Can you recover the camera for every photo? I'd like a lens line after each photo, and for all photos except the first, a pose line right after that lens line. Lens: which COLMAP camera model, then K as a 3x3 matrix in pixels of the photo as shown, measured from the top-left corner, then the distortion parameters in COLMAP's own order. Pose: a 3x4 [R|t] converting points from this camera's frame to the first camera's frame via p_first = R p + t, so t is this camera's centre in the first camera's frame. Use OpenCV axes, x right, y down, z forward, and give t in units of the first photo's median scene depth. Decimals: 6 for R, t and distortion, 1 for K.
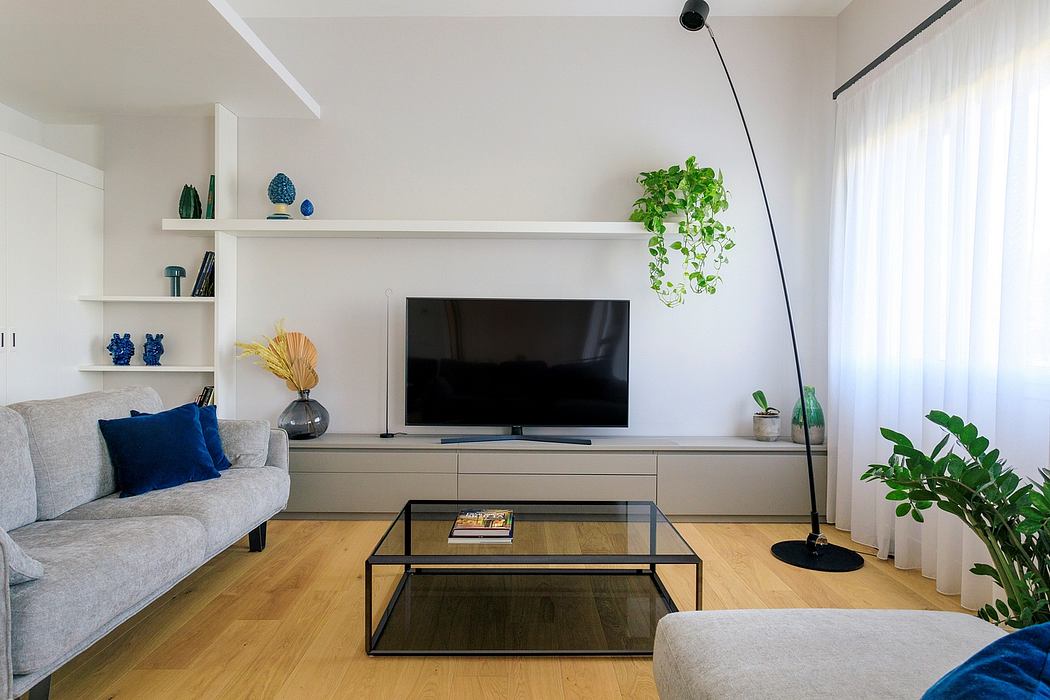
lens RADIAL K [[639.9, 0, 516.6], [0, 639.9, 343.7], [0, 0, 1]] dist [0.000810, 0.008954]
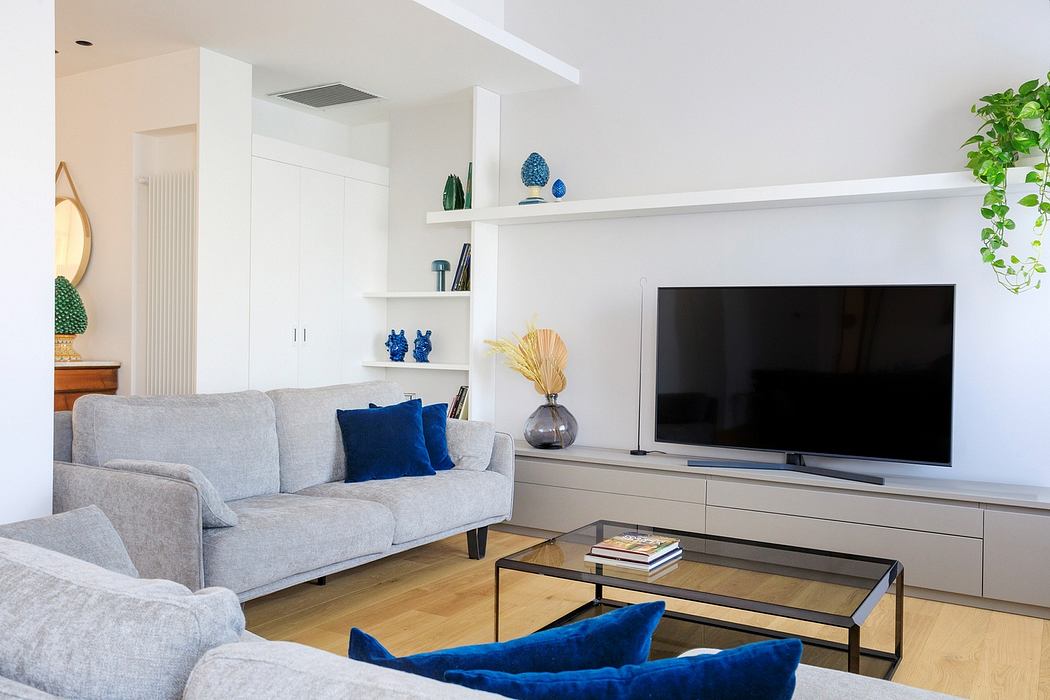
lens RADIAL K [[900.7, 0, 524.4], [0, 900.7, 345.9], [0, 0, 1]] dist [-0.000872, 0.025992]
pose [[0.843221, 0.012838, -0.537414, 0.309143], [-0.013527, 0.999905, 0.002663, 0.002786], [0.537397, 0.005024, 0.843314, -0.076491]]
